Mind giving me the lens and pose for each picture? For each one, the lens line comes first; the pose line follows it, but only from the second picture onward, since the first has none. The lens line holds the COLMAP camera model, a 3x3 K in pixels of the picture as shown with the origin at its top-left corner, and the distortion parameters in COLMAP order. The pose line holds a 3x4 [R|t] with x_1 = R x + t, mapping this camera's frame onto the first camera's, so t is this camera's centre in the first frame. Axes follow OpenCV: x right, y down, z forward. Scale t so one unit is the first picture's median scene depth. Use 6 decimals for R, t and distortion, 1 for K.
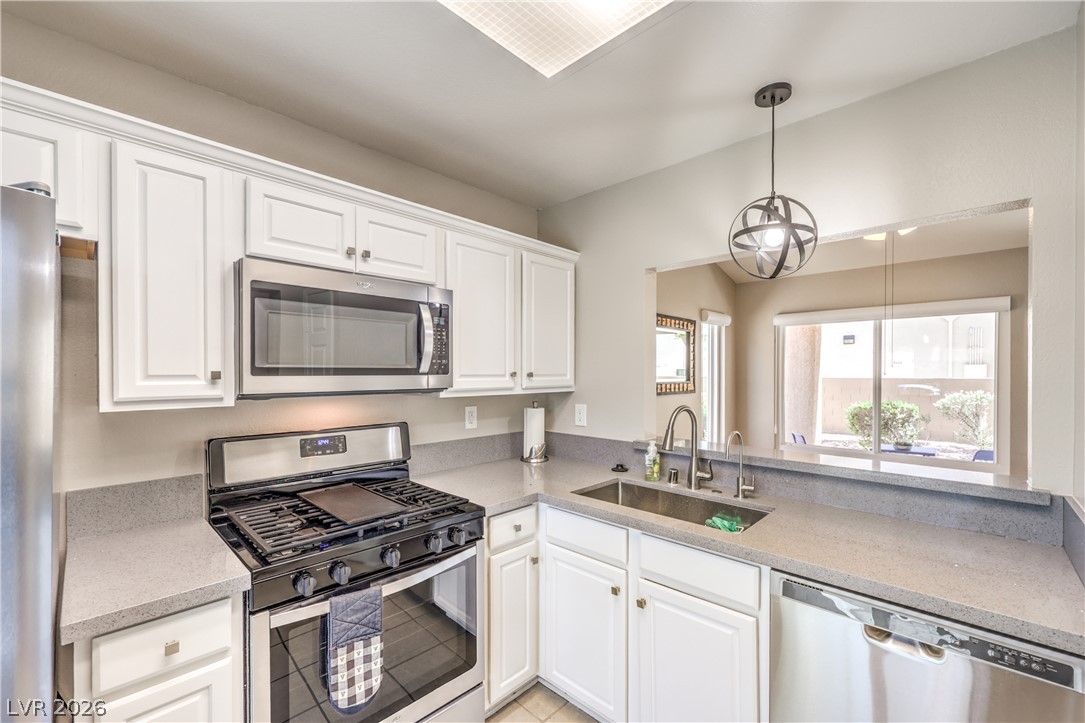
lens RADIAL K [[448.0, 0, 528.5], [0, 448.0, 373.7], [0, 0, 1]] dist [-0.003845, 0.002165]
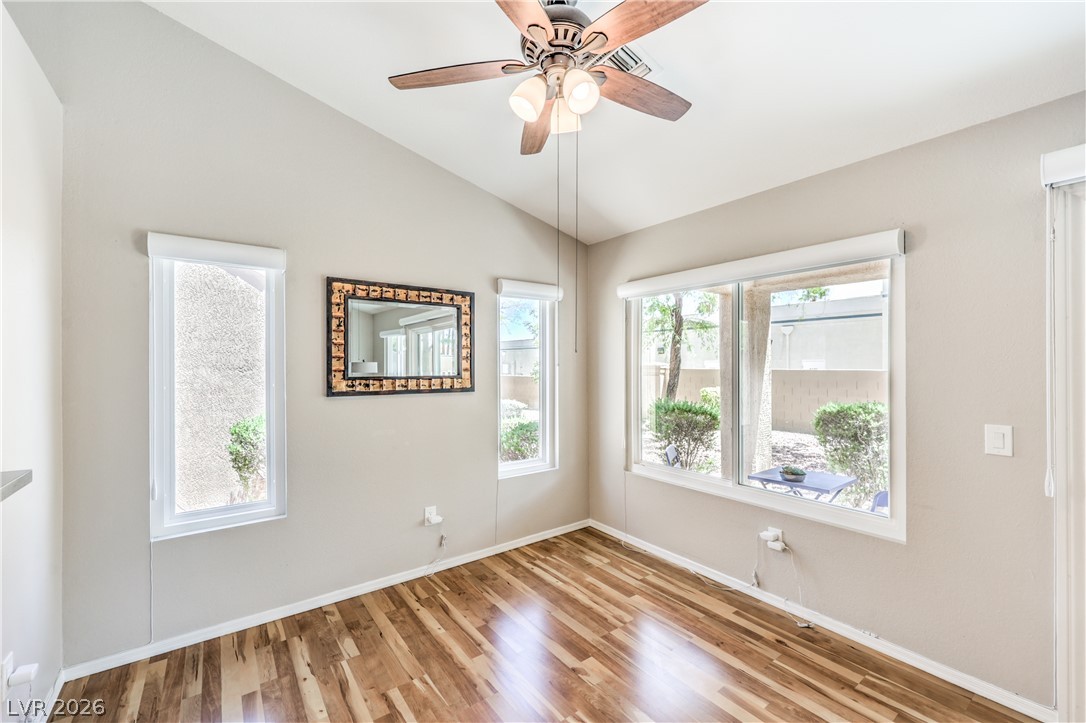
lens RADIAL K [[448.4, 0, 535.8], [0, 448.4, 362.0], [0, 0, 1]] dist [-0.003845, 0.002165]
pose [[0.984366, -0.003201, -0.176105, 0.580224], [0.001051, 0.999924, -0.012300, 0.004978], [0.176131, 0.011923, 0.984294, 0.283828]]
